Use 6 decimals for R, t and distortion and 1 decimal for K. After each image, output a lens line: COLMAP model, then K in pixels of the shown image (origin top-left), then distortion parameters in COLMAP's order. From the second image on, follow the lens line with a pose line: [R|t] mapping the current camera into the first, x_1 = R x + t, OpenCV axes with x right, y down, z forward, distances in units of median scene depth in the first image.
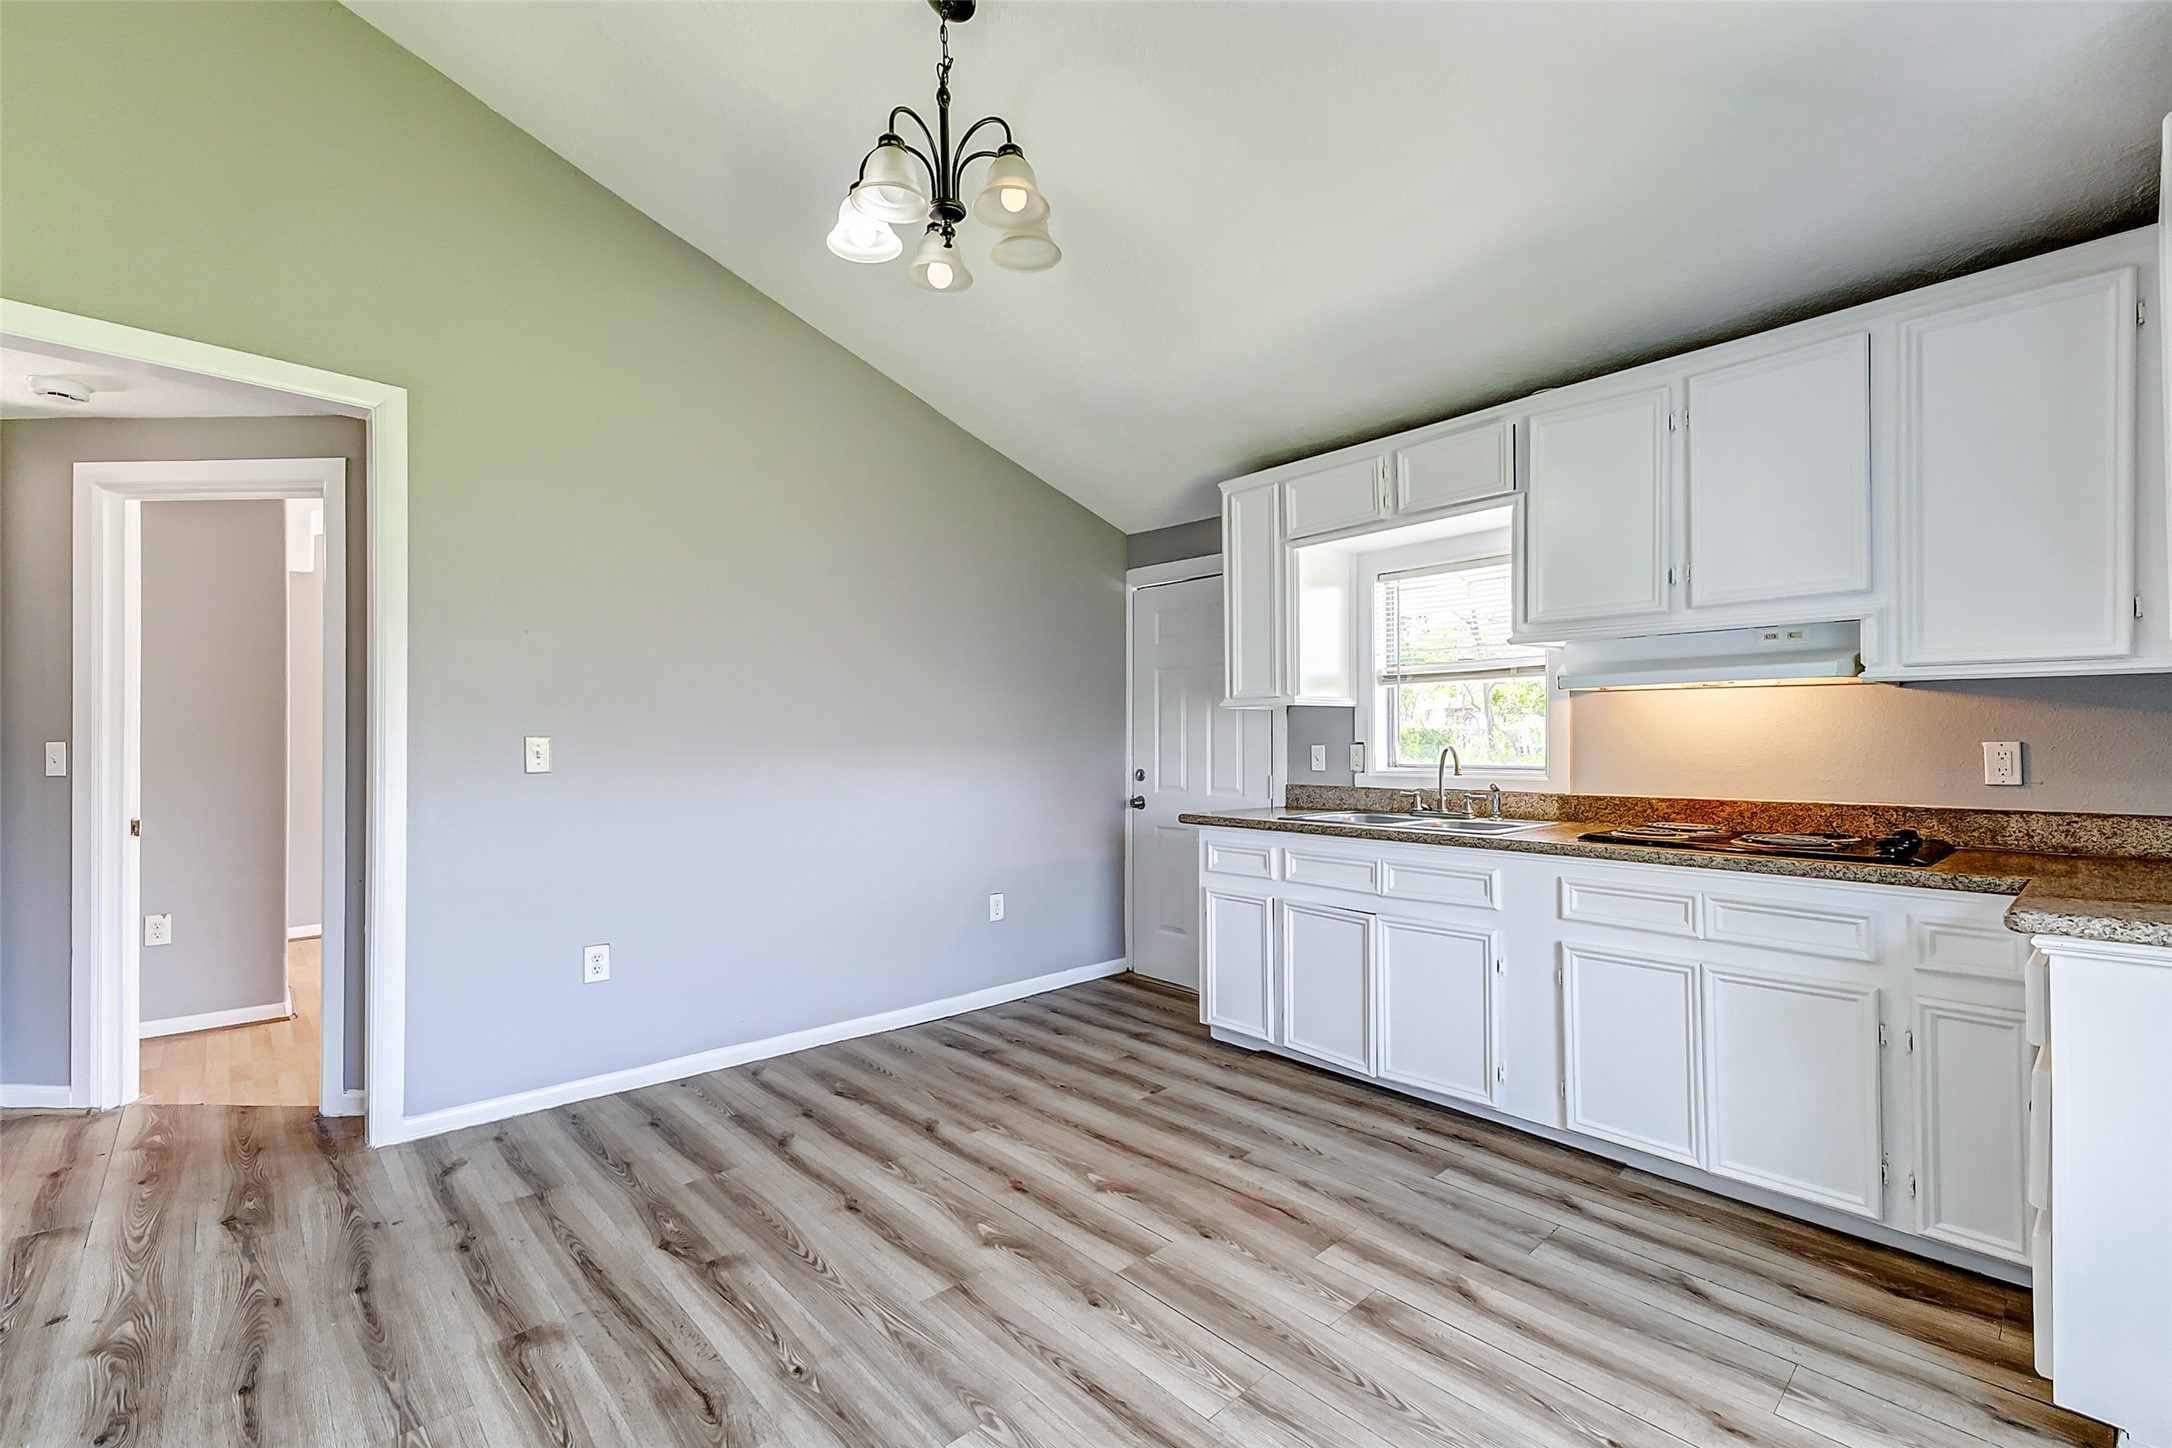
lens RADIAL K [[962.8, 0, 1075.7], [0, 962.8, 721.2], [0, 0, 1]] dist [0.015028, -0.002473]
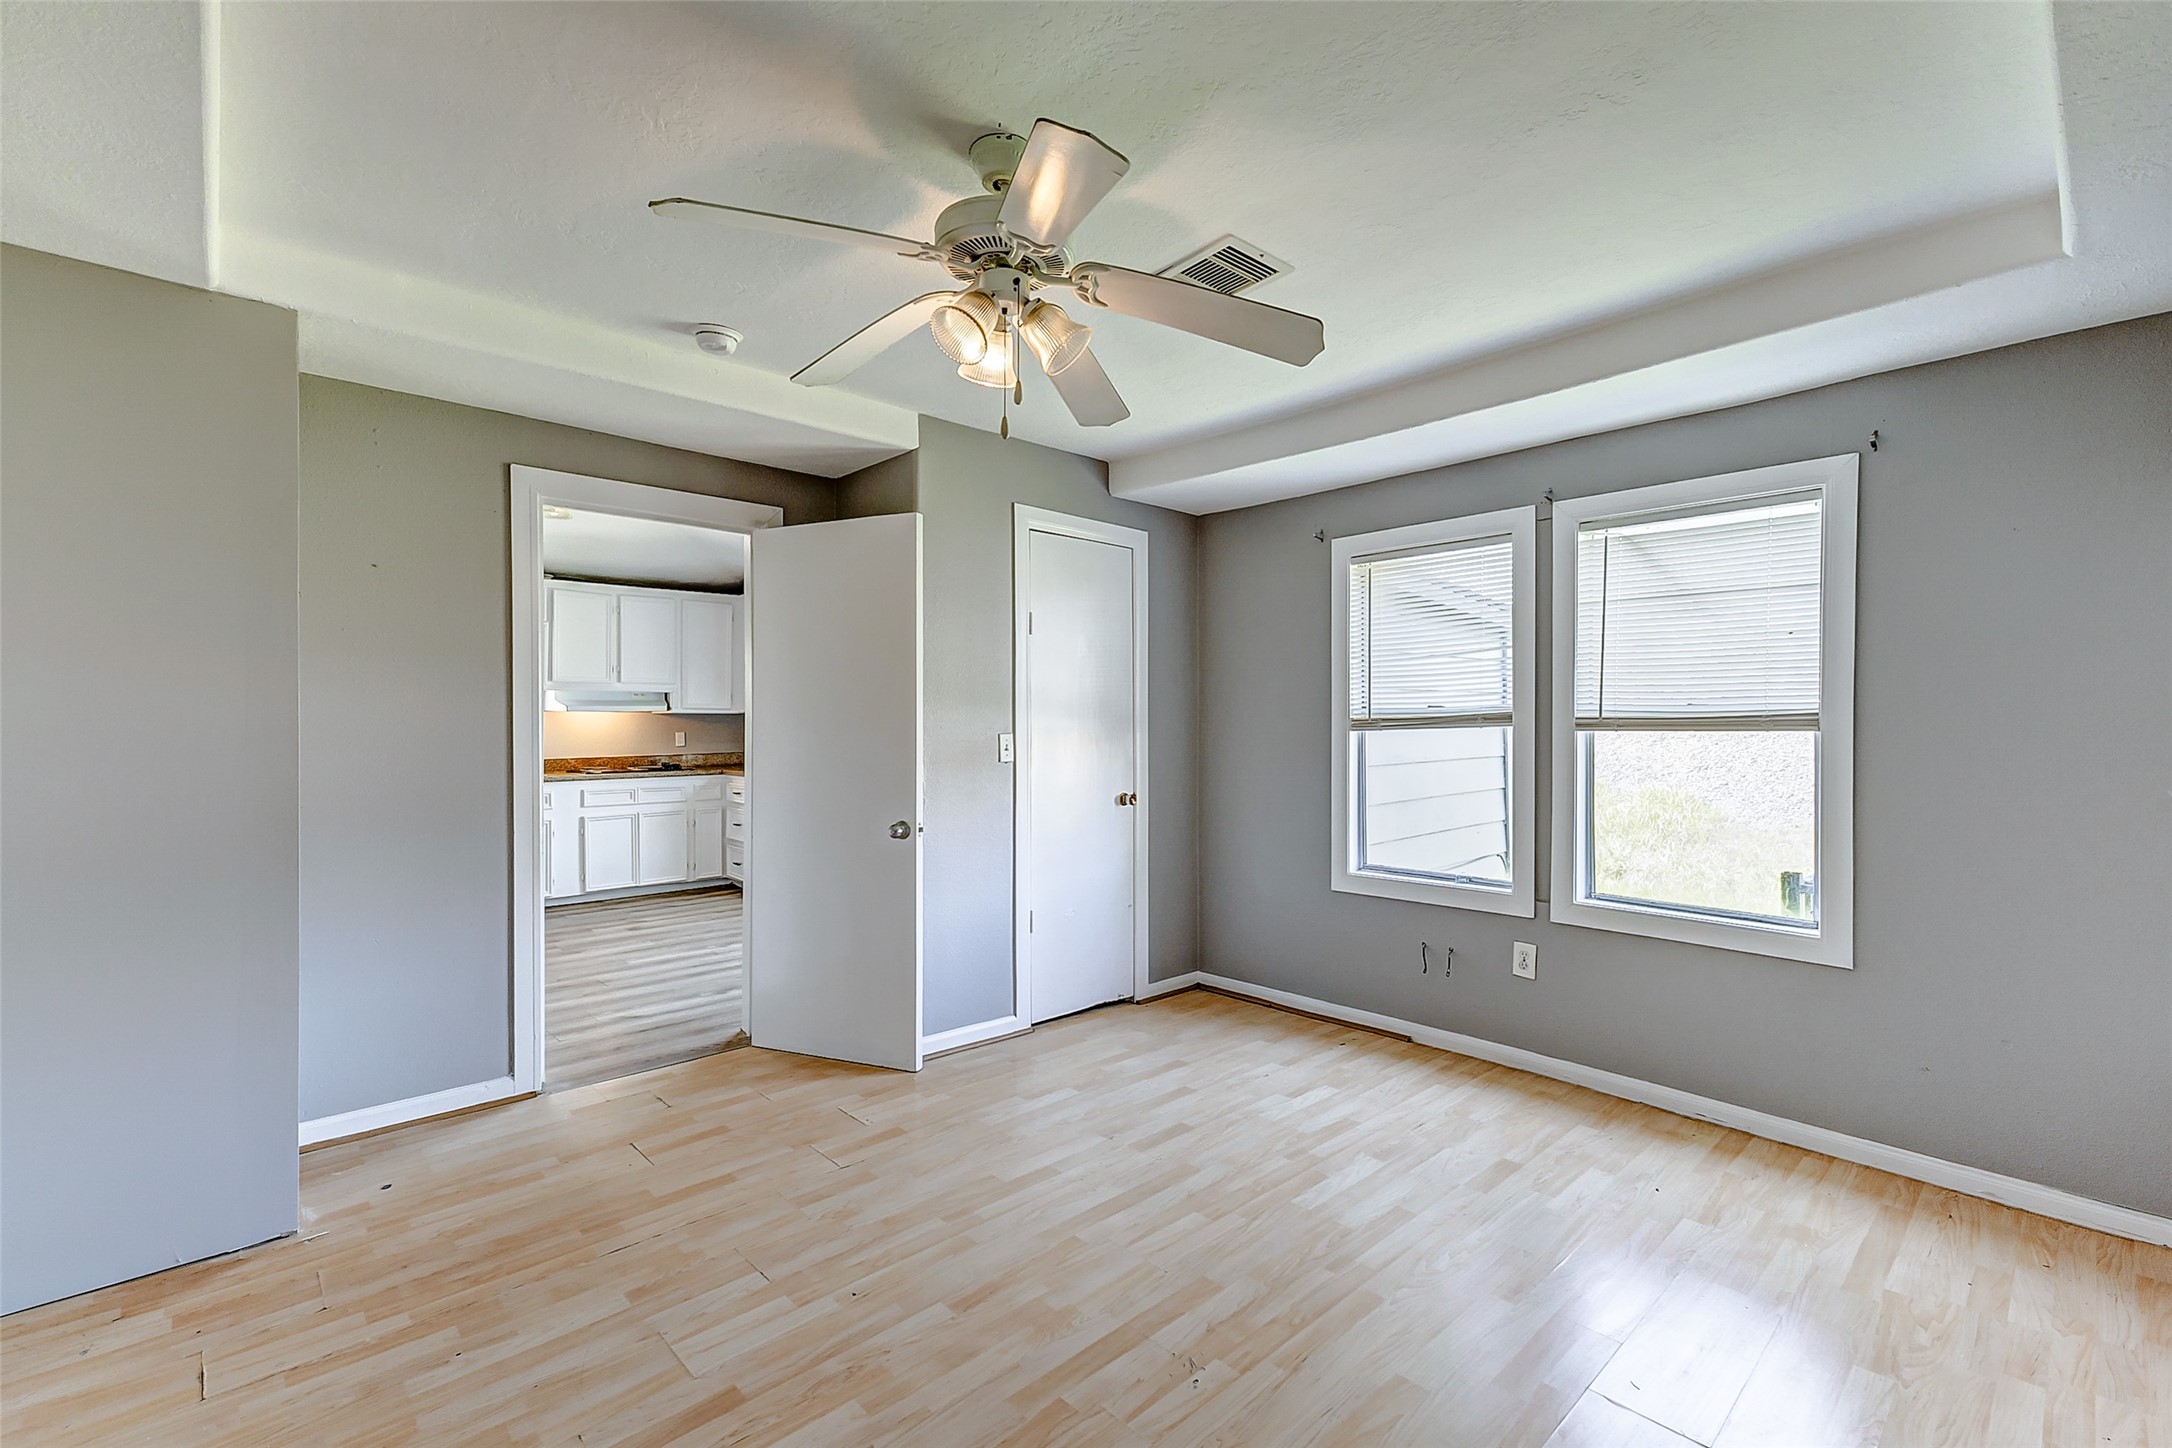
lens RADIAL K [[962.8, 0, 1060.4], [0, 962.8, 705.3], [0, 0, 1]] dist [0.015028, -0.002473]
pose [[0.013911, 0.022439, 0.999651, -1.814950], [-0.002403, 0.999746, -0.022408, 0.000434], [-0.999900, -0.002090, 0.013961, -0.217793]]
